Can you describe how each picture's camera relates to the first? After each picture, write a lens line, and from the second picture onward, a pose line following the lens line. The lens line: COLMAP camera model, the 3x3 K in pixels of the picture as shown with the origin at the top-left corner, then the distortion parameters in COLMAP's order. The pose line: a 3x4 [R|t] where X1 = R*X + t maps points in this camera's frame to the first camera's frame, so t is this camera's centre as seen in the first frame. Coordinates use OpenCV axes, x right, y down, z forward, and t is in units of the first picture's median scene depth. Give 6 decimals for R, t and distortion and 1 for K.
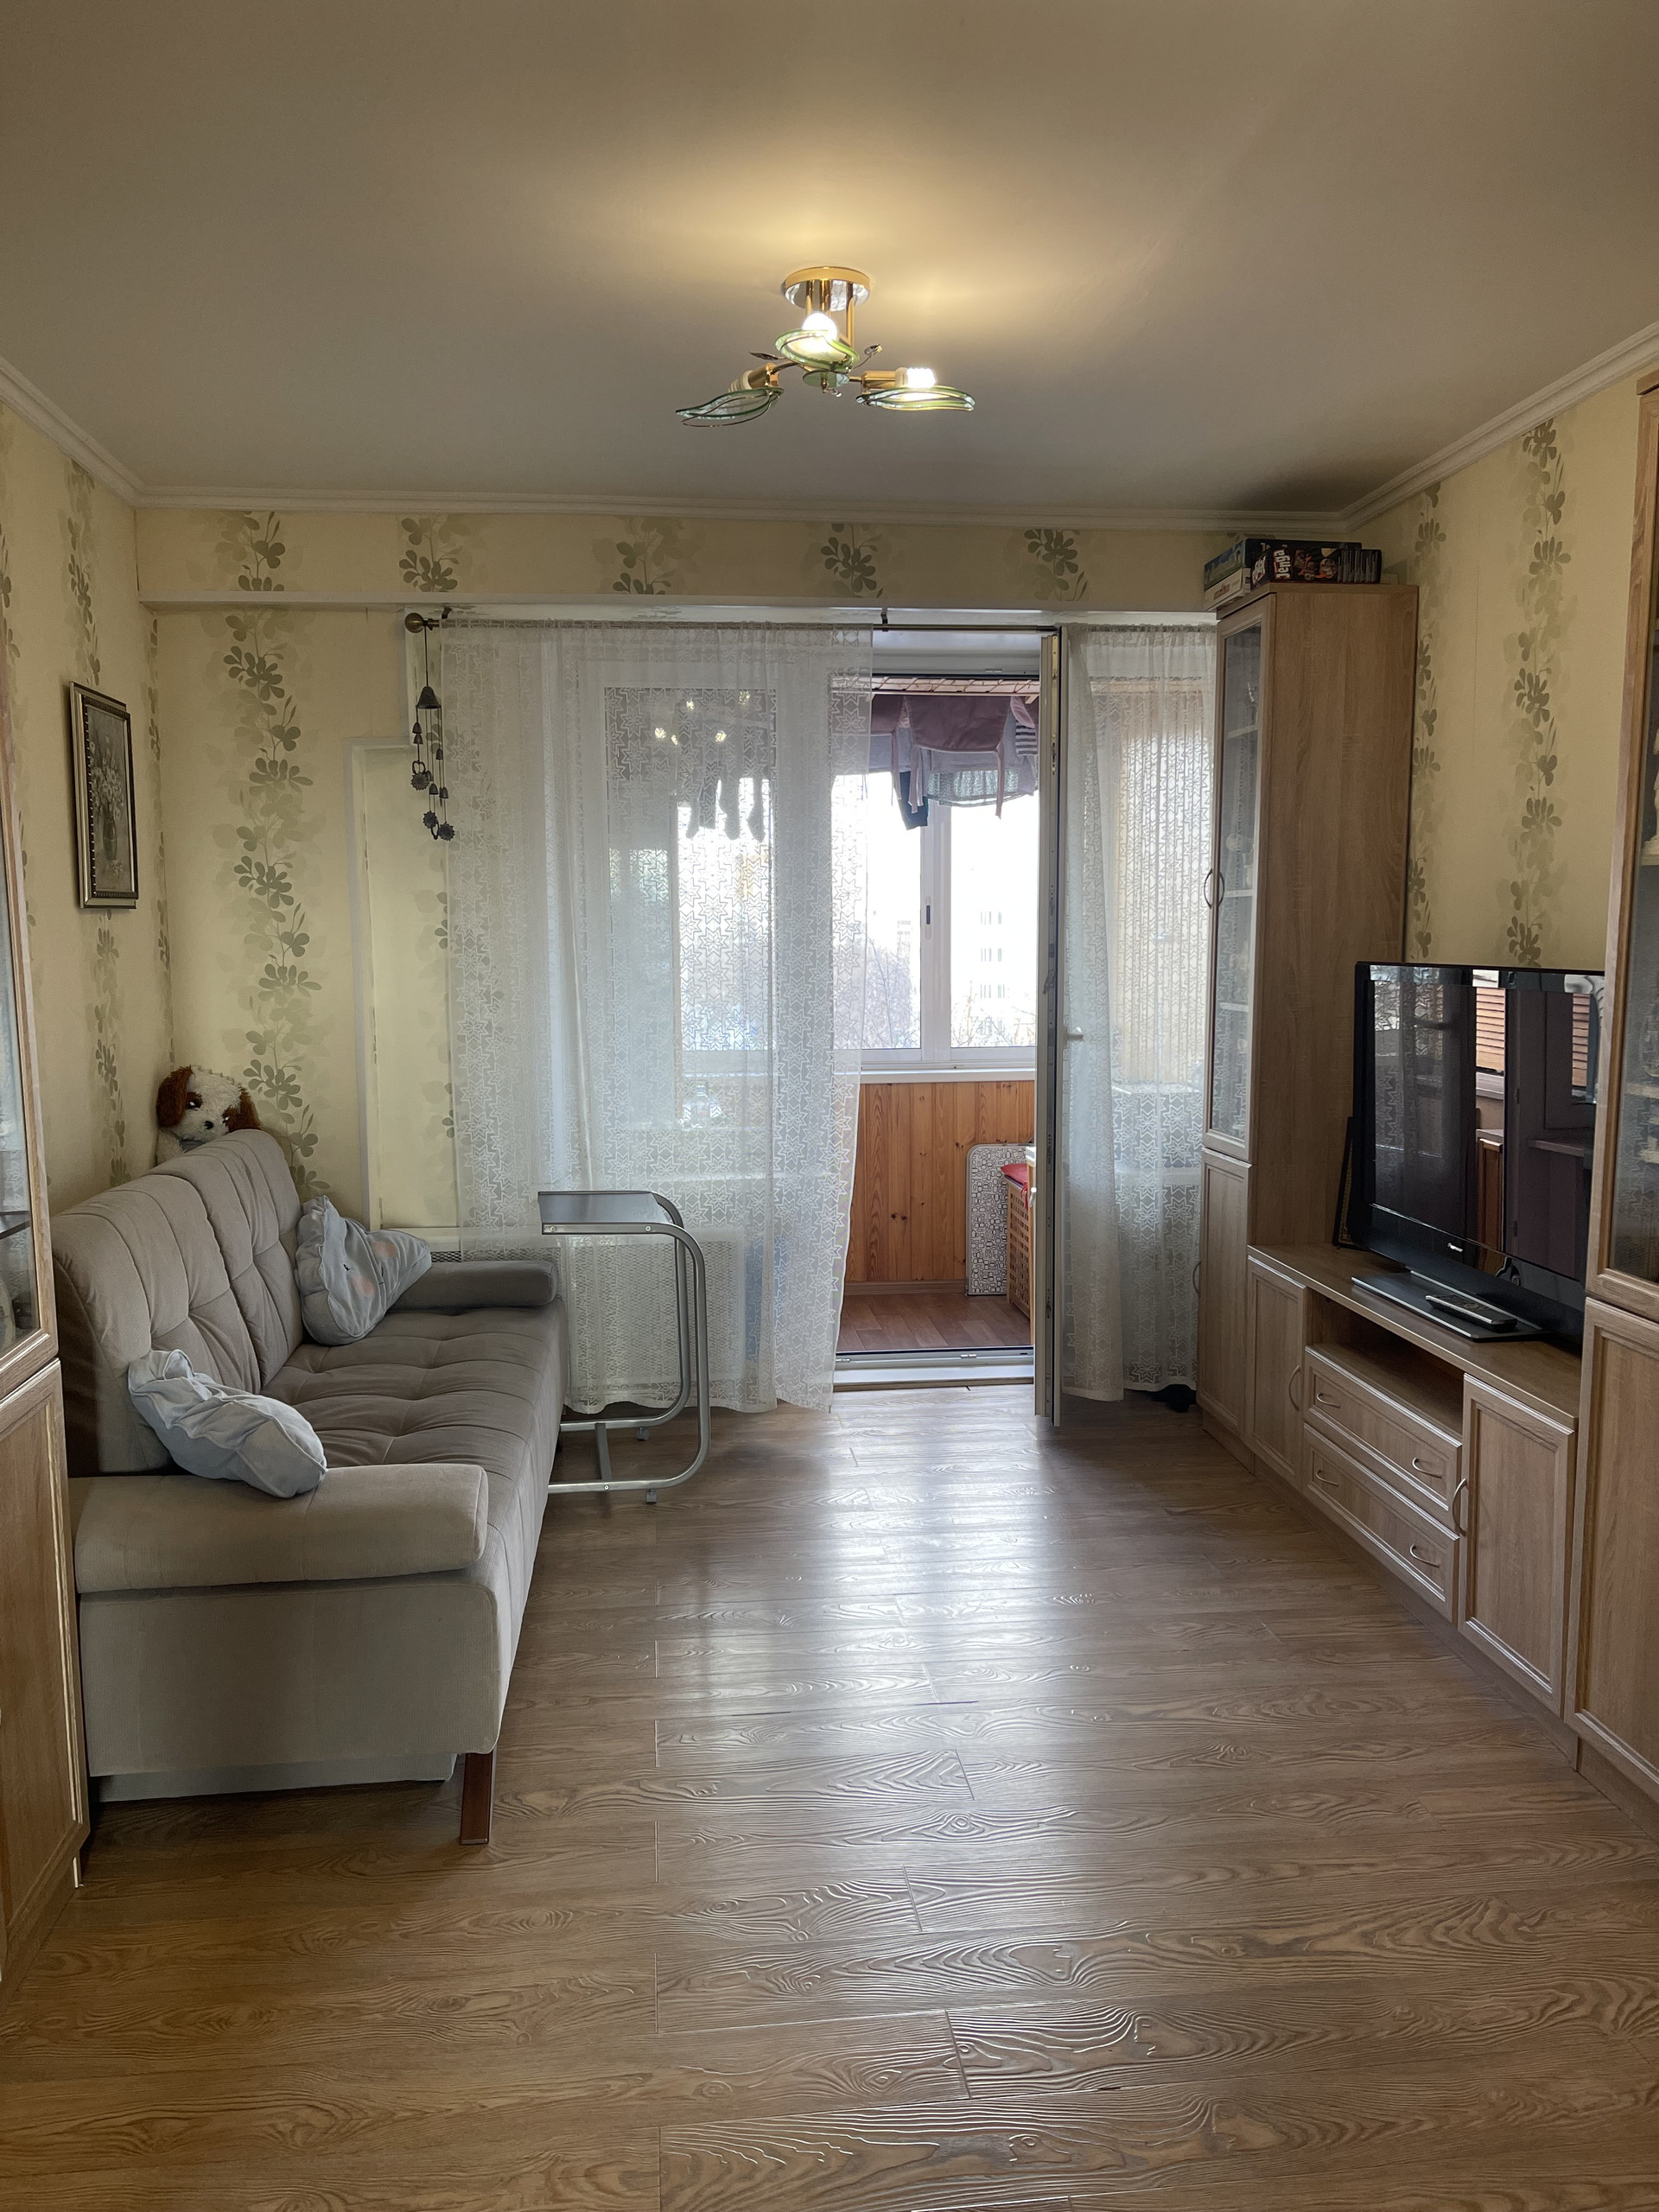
lens RADIAL K [[1676.8, 0, 821.7], [0, 1676.8, 1116.4], [0, 0, 1]] dist [0.048509, -0.052753]
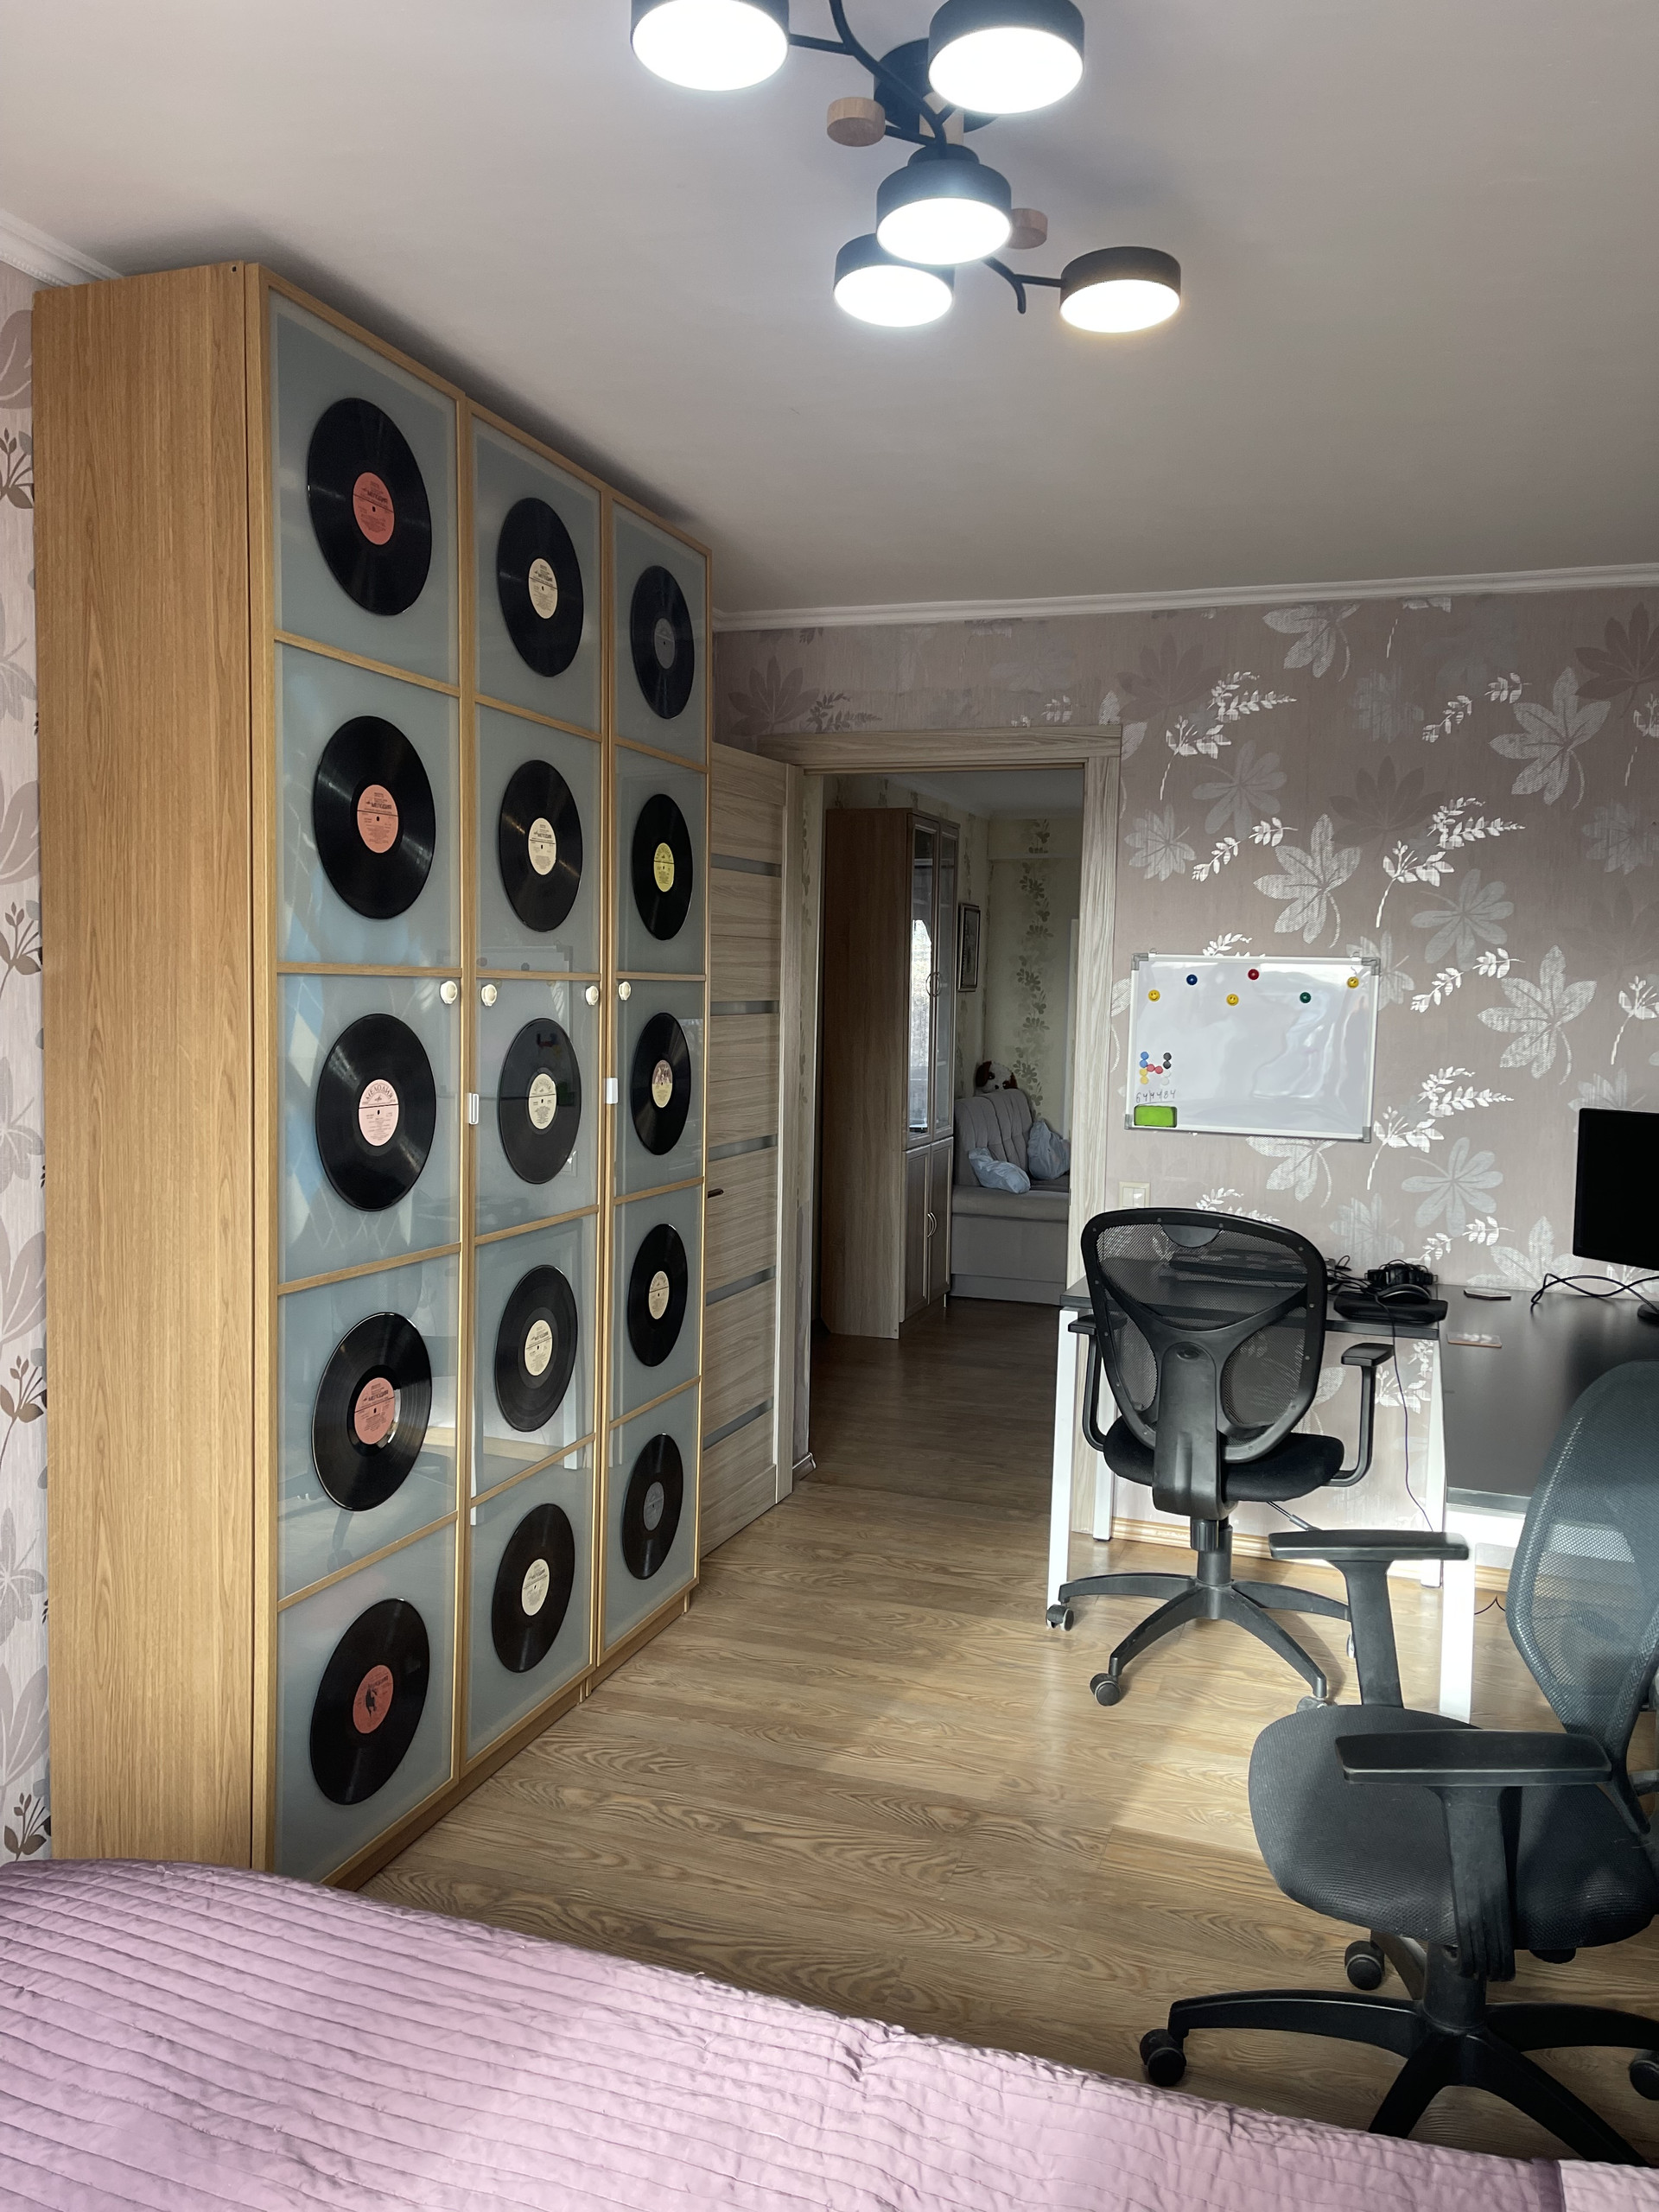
lens RADIAL K [[1676.8, 0, 846.2], [0, 1676.8, 1100.9], [0, 0, 1]] dist [0.048509, -0.052753]
pose [[0.907178, 0.061387, -0.416246, 0.416235], [-0.080707, 0.996317, -0.028961, 0.112144], [0.412935, 0.059867, 0.908791, -1.200084]]
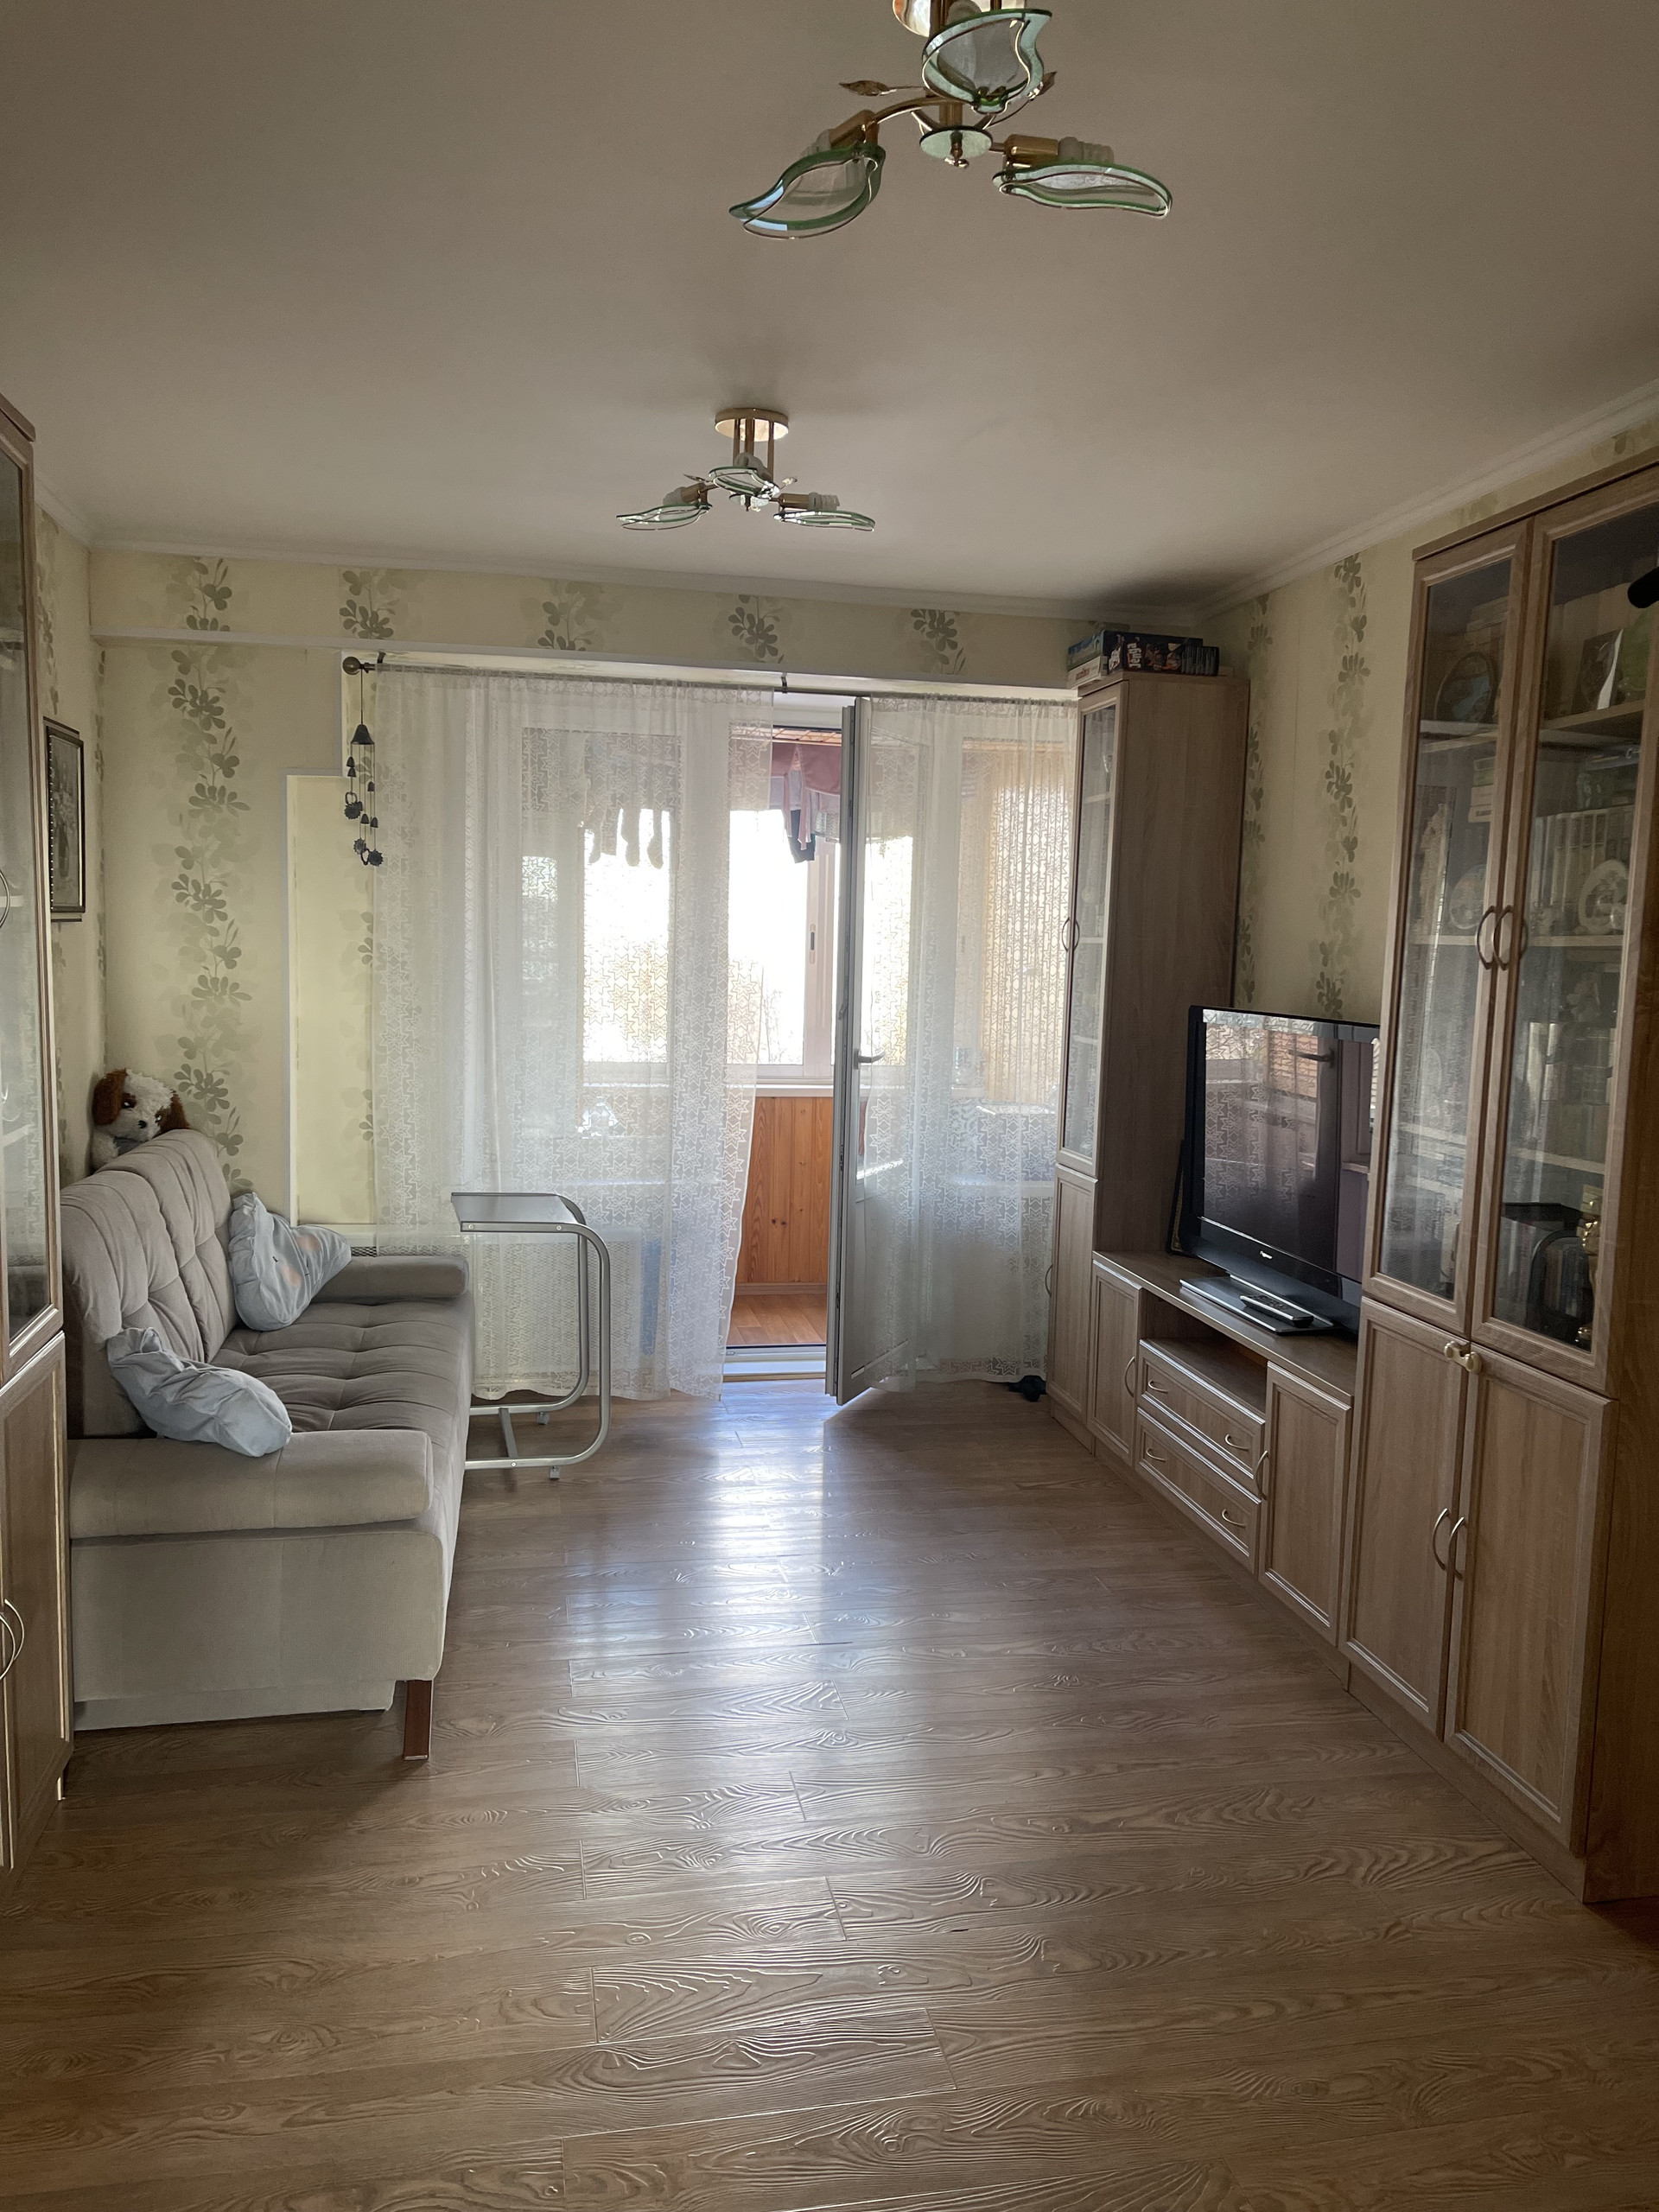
lens RADIAL K [[1676.8, 0, 840.0], [0, 1676.8, 1104.1], [0, 0, 1]] dist [0.048509, -0.052753]
pose [[0.995659, 0.023357, 0.090094, -0.021363], [-0.022351, 0.999676, -0.012167, -0.004973], [-0.090349, 0.010101, 0.995859, -0.114134]]
